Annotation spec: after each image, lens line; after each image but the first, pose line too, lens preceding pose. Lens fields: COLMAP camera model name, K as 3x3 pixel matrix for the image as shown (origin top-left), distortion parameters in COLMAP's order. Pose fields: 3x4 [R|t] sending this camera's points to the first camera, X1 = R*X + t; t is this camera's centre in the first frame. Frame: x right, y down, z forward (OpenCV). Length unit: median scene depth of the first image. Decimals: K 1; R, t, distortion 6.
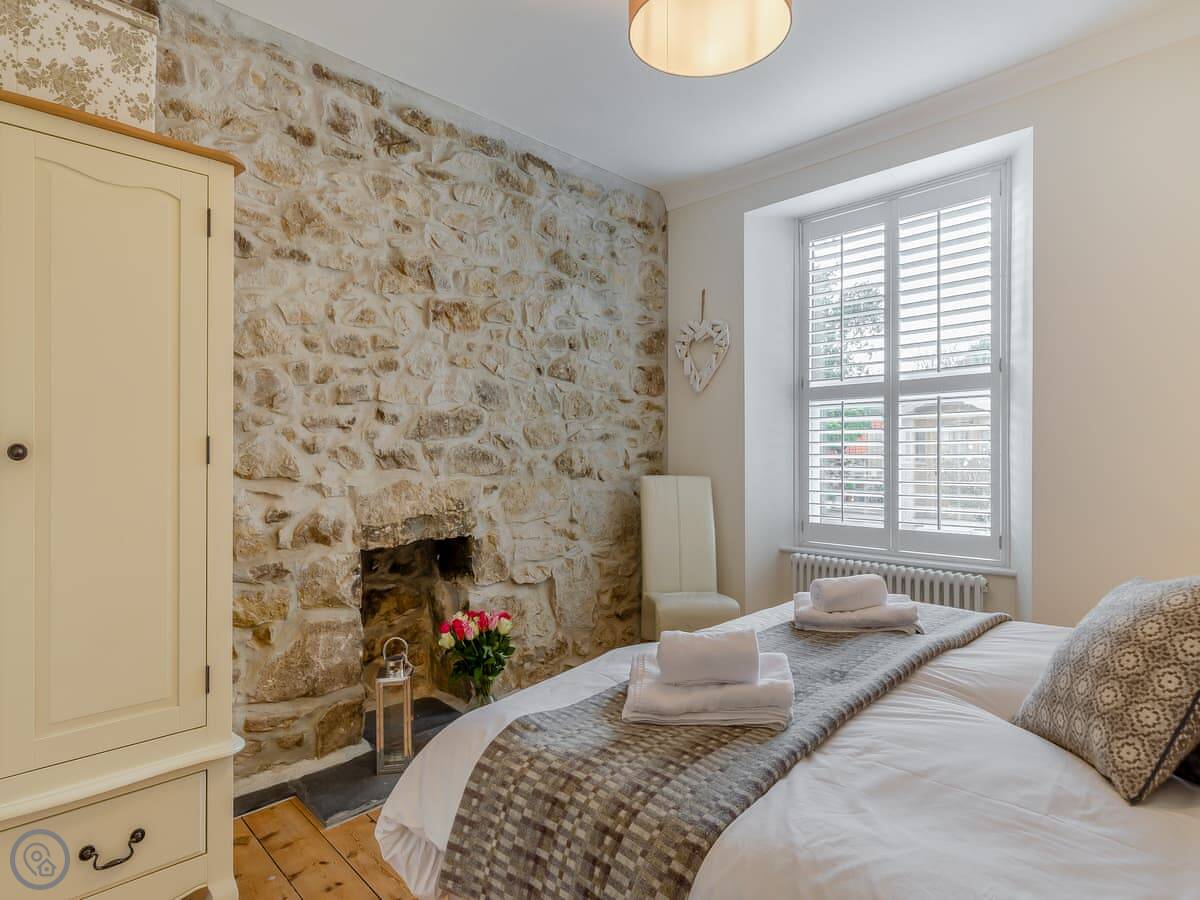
lens RADIAL K [[675.6, 0, 600.0], [0, 675.6, 450.0], [0, 0, 1]] dist [-0.005011, -0.001095]
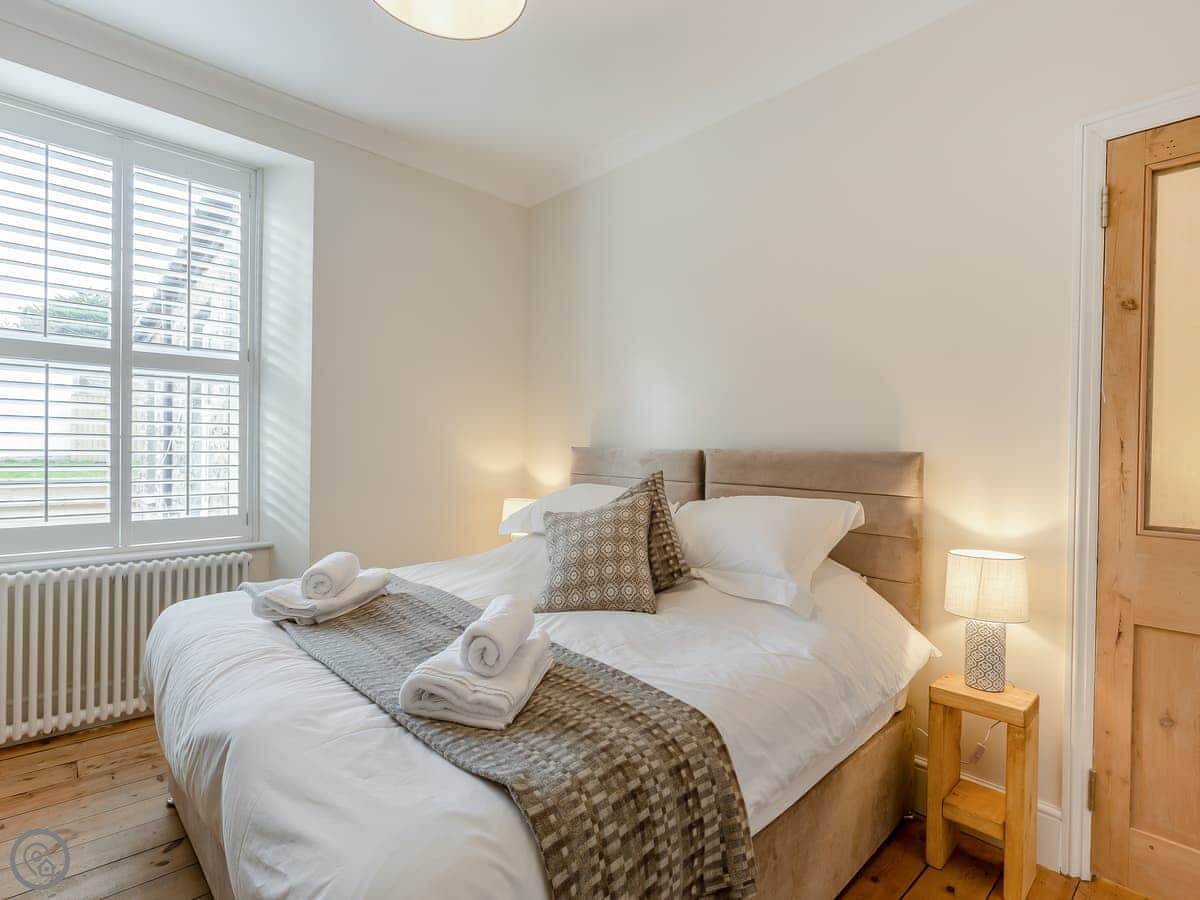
lens RADIAL K [[606.2, 0, 597.4], [0, 606.2, 455.9], [0, 0, 1]] dist [-0.000277, 0.000048]
pose [[0.001473, -0.010292, 0.999946, -0.867288], [-0.024735, 0.999641, 0.010325, 0.026748], [-0.999693, -0.024749, 0.001218, 0.989883]]
